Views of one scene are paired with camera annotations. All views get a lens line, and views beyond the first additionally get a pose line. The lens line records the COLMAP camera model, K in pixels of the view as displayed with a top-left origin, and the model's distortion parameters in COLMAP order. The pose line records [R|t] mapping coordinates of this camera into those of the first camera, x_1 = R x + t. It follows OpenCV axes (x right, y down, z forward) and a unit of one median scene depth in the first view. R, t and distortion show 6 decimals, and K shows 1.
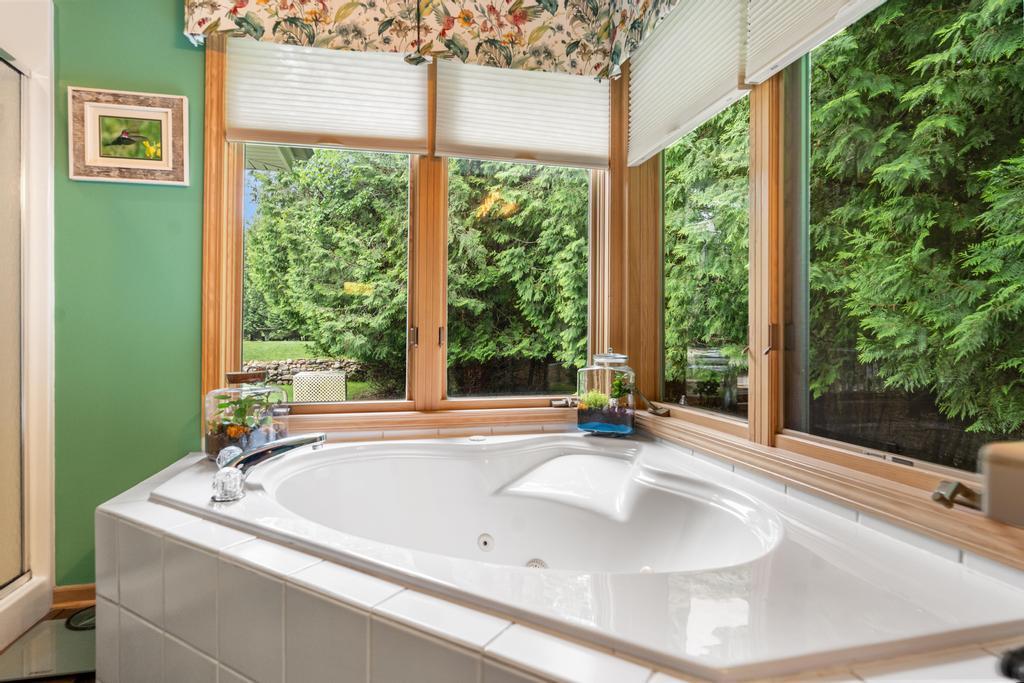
lens RADIAL K [[541.2, 0, 507.7], [0, 541.2, 334.9], [0, 0, 1]] dist [-0.002239, 0.000085]
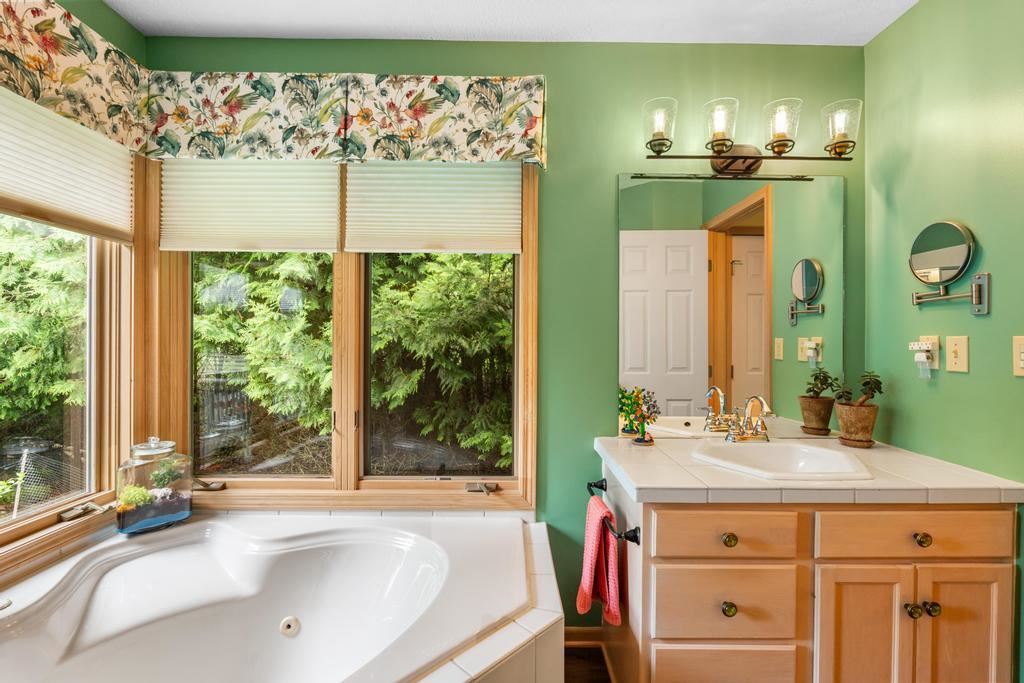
lens RADIAL K [[447.3, 0, 512.0], [0, 447.3, 341.5], [0, 0, 1]] dist [0.001845, -0.000035]
pose [[0.213423, -0.005872, 0.976942, -0.465152], [-0.008531, 0.999933, 0.007874, -0.161777], [-0.976923, -0.010015, 0.213359, 0.198007]]
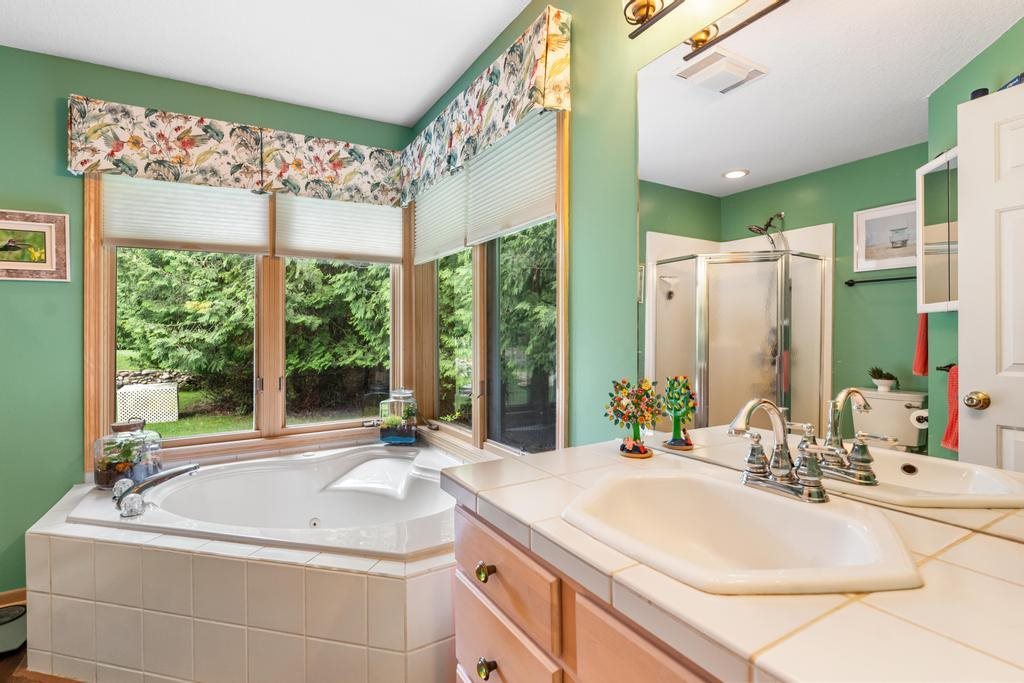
lens RADIAL K [[493.9, 0, 509.1], [0, 493.9, 330.3], [0, 0, 1]] dist [-0.001836, -0.000523]
pose [[0.950728, -0.009091, 0.309894, 0.045306], [0.009790, 0.999952, -0.000701, -0.129301], [-0.309873, 0.003700, 0.950771, -0.413899]]
